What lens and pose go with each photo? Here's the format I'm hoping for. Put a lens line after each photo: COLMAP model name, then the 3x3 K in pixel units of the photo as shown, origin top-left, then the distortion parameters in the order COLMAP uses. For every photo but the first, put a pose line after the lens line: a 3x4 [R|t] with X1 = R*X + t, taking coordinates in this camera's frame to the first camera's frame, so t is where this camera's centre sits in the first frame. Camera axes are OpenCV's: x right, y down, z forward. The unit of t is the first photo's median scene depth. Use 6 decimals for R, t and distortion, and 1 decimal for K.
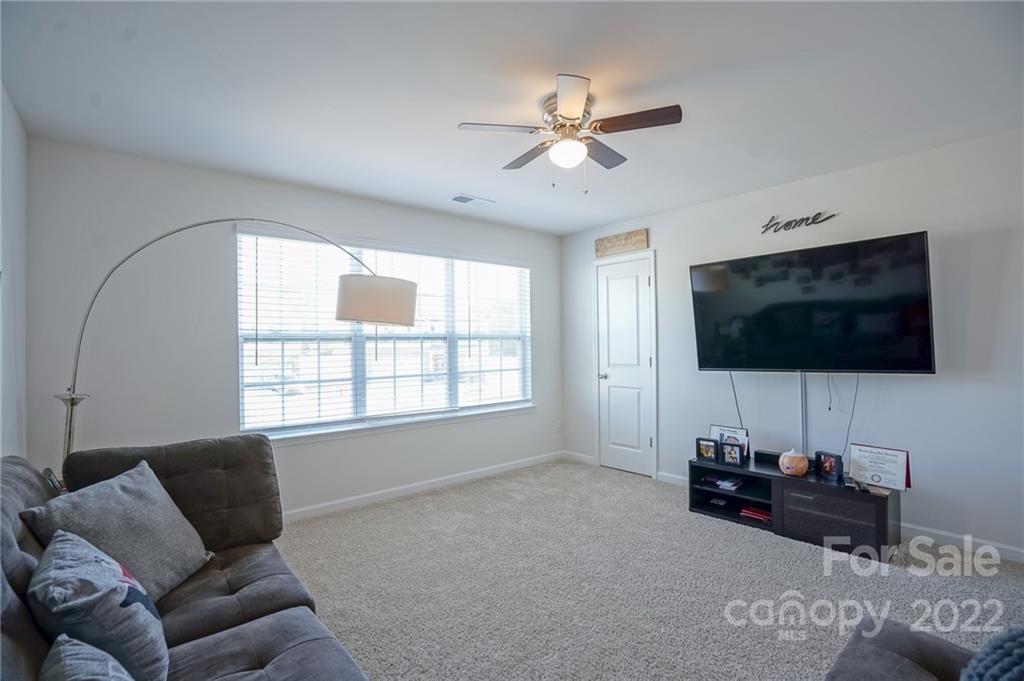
lens RADIAL K [[473.1, 0, 510.7], [0, 473.1, 338.5], [0, 0, 1]] dist [-0.068684, 0.028642]
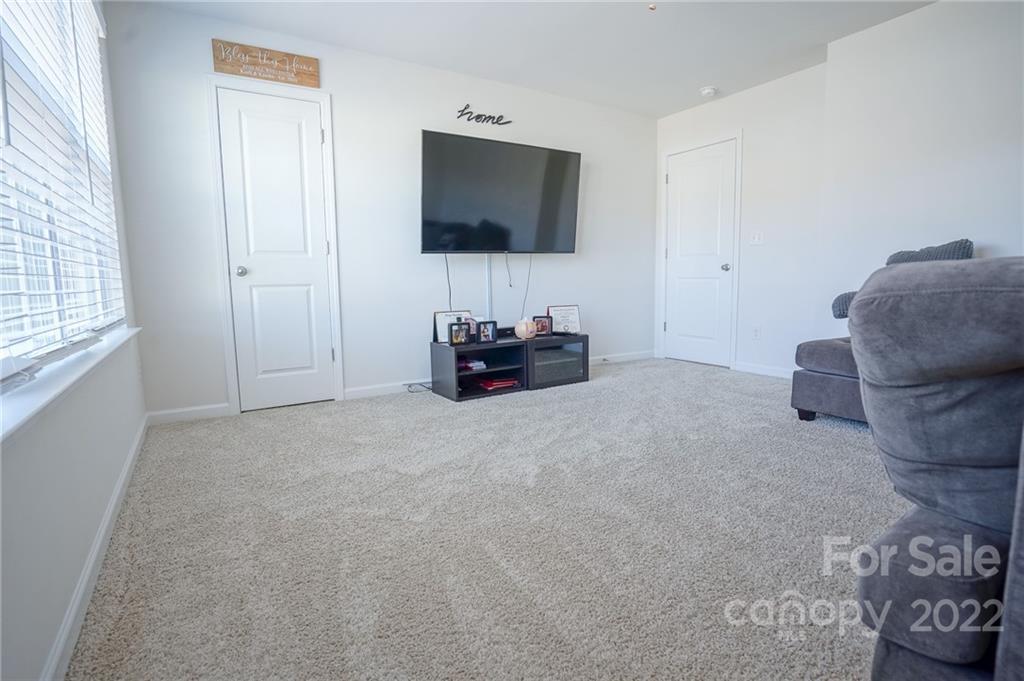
lens RADIAL K [[502.2, 0, 510.5], [0, 502.2, 338.4], [0, 0, 1]] dist [-0.054663, 0.024242]
pose [[0.138866, -0.109667, 0.984220, -0.566495], [0.002891, 0.993890, 0.110336, 0.132627], [-0.990307, -0.012476, 0.138335, 0.747577]]
